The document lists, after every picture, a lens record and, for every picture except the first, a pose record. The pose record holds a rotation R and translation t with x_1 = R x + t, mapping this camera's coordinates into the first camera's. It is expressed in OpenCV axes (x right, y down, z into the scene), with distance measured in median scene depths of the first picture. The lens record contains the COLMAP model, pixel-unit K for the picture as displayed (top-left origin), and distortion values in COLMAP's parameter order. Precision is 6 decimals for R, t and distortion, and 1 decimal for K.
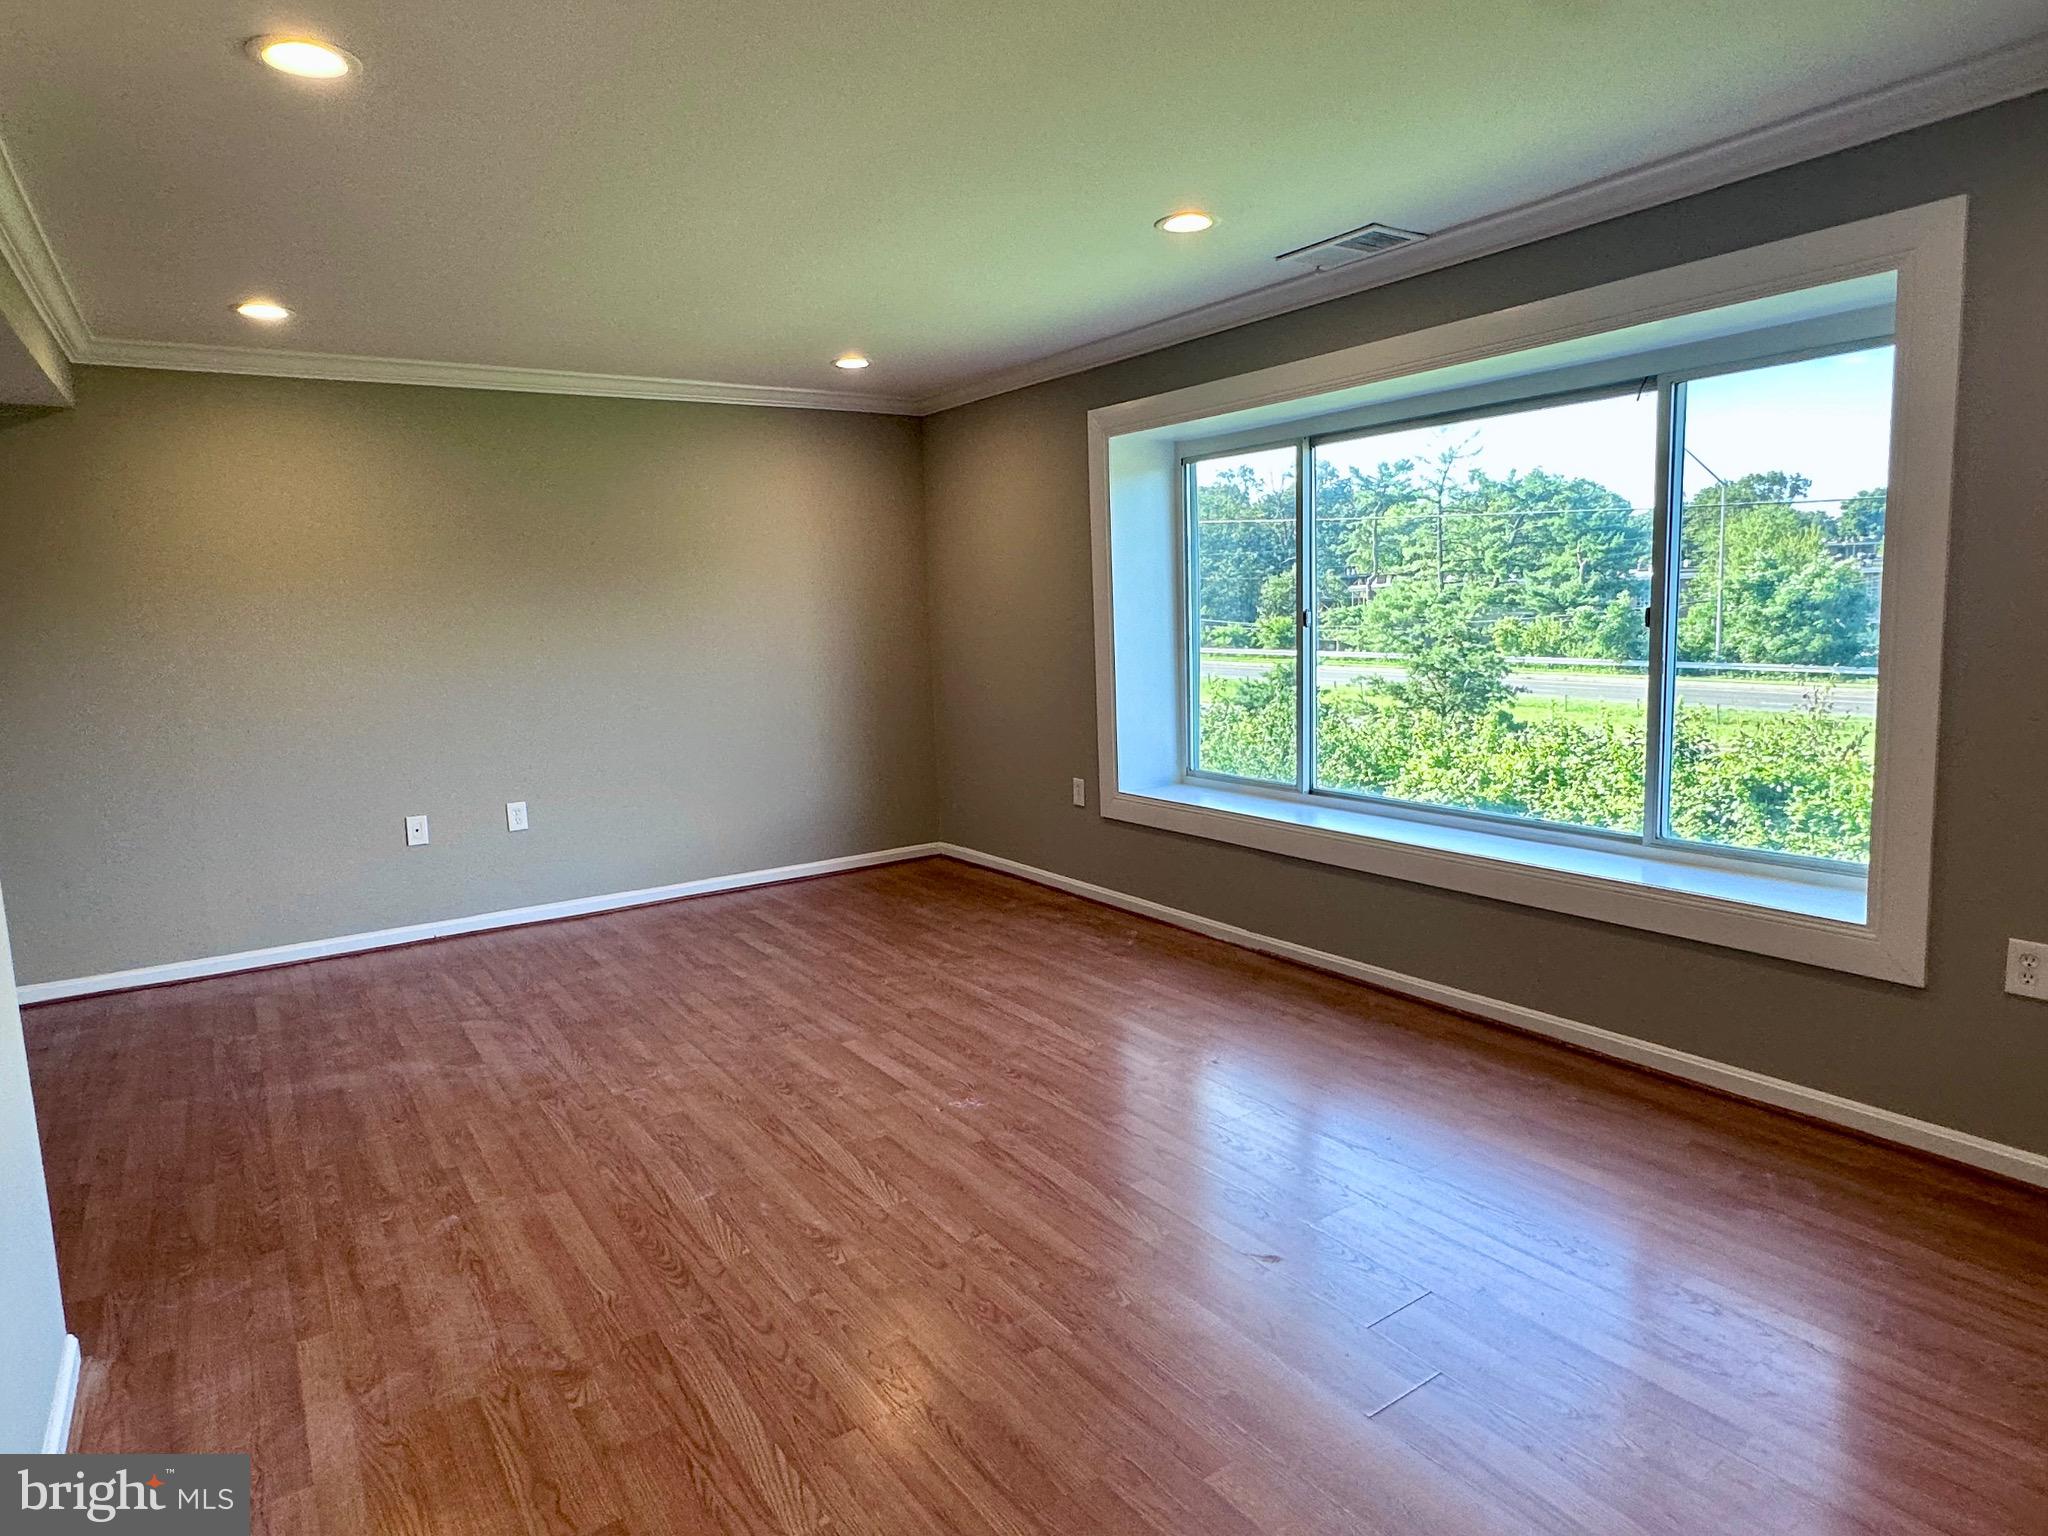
lens RADIAL K [[1192.3, 0, 1019.5], [0, 1192.3, 777.4], [0, 0, 1]] dist [-0.003700, 0.001106]
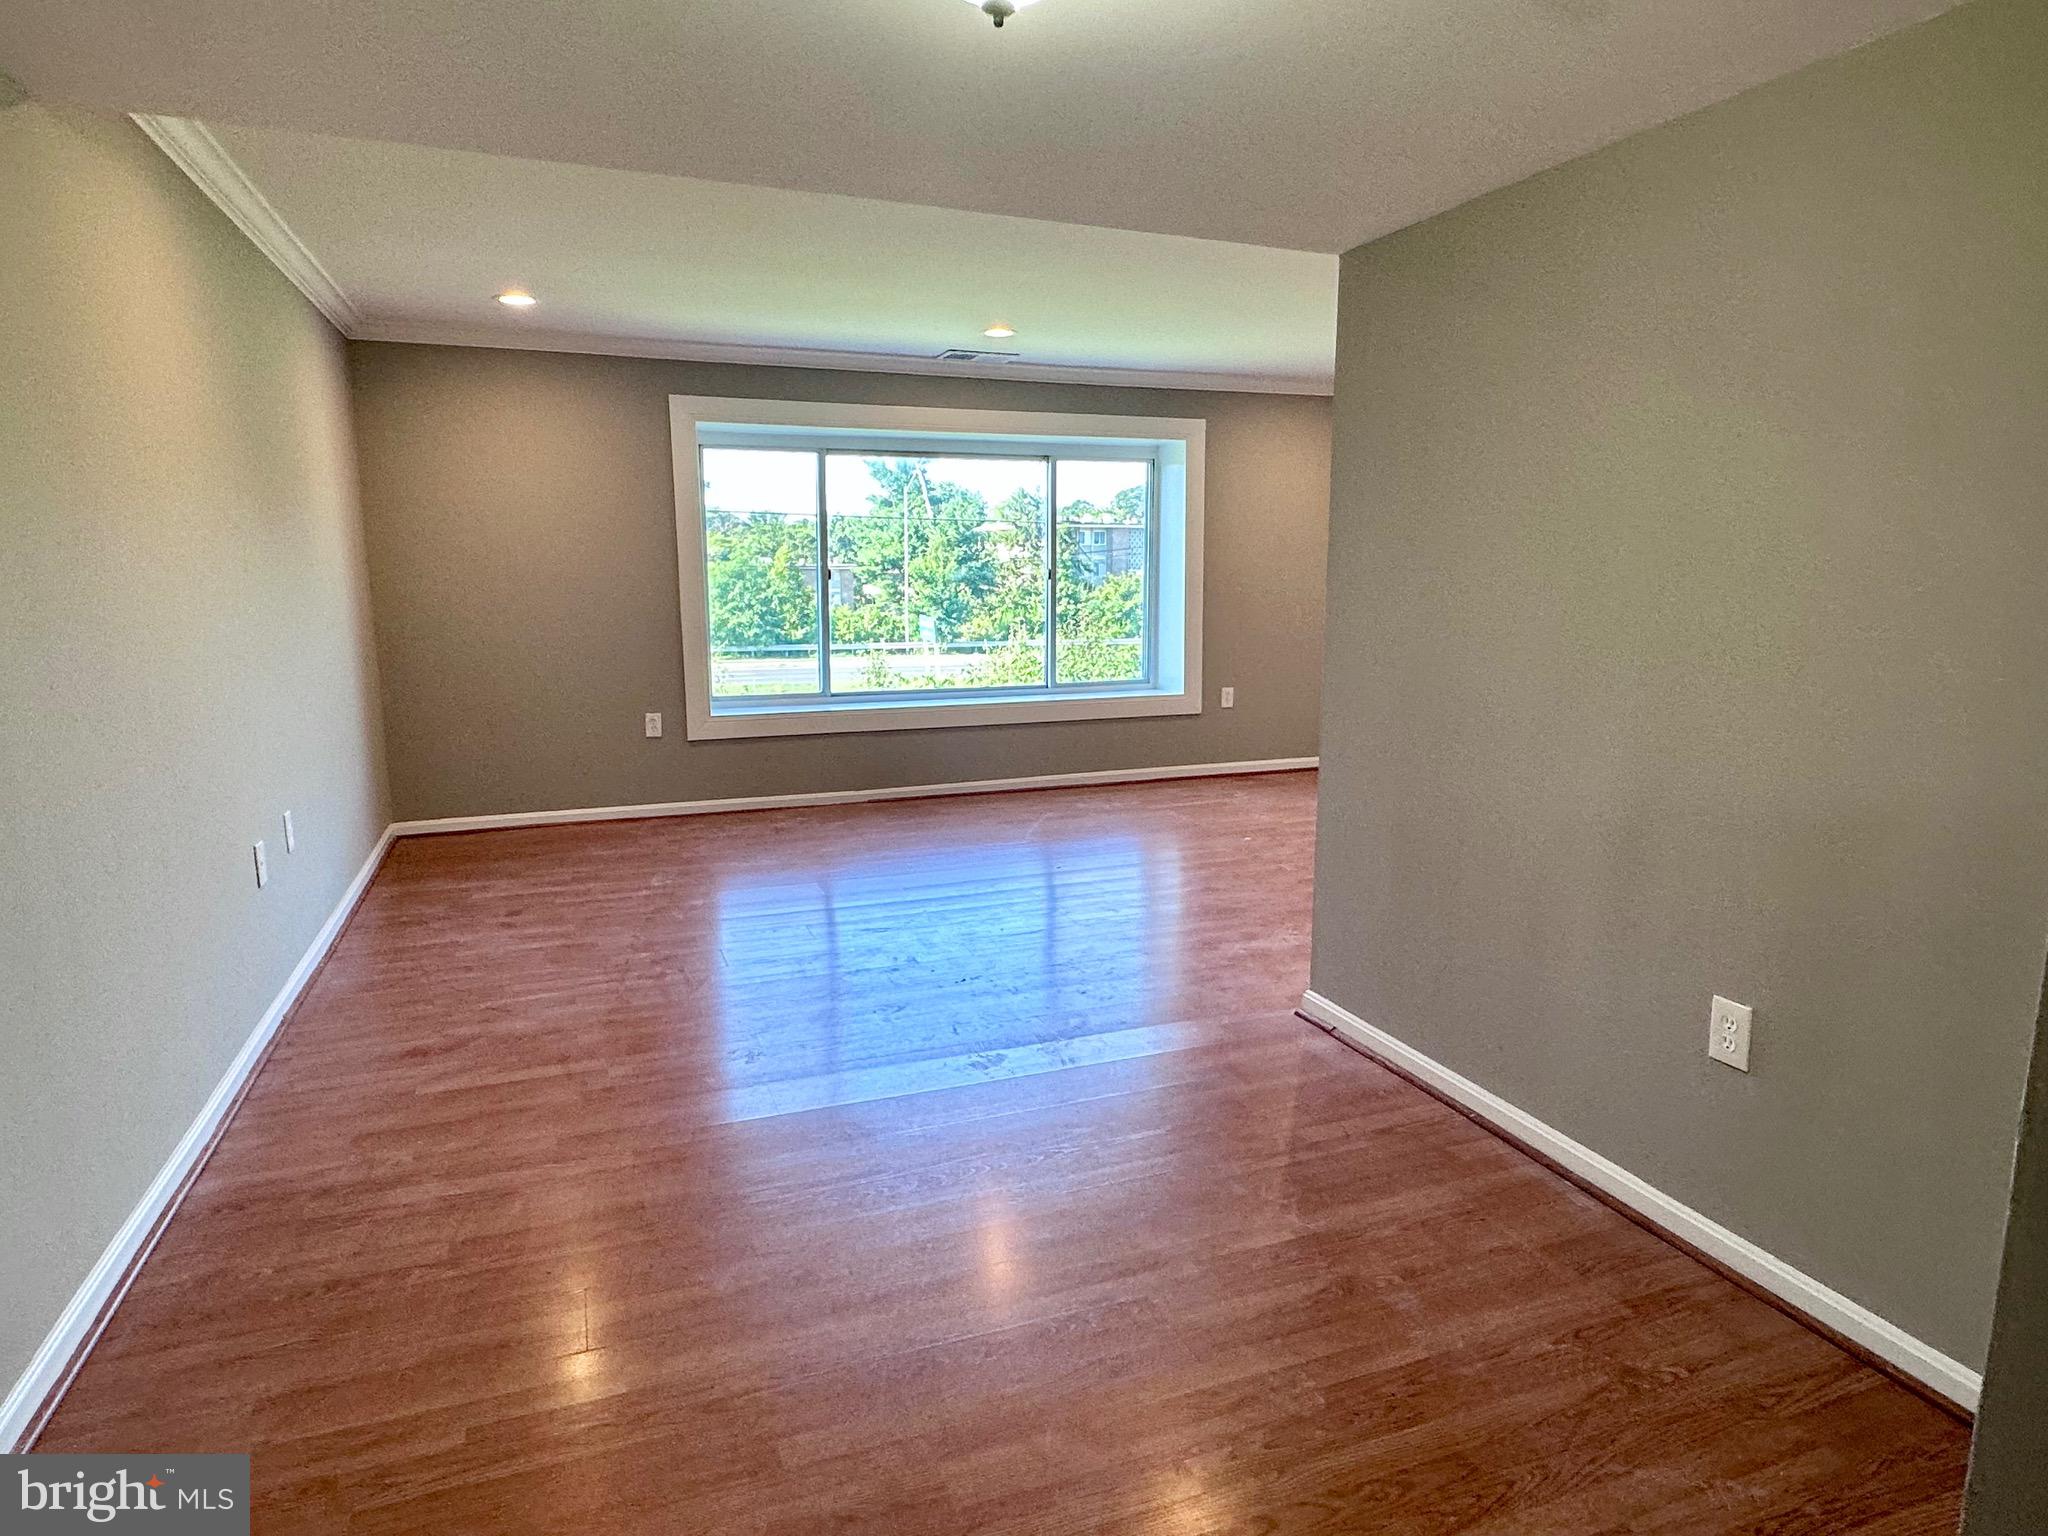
lens RADIAL K [[1192.3, 0, 1019.3], [0, 1192.3, 759.7], [0, 0, 1]] dist [-0.003700, 0.001106]
pose [[0.224998, -0.128150, 0.965895, -1.157587], [0.139253, 0.985366, 0.098296, -0.021596], [-0.964357, 0.112387, 0.239551, 0.464848]]
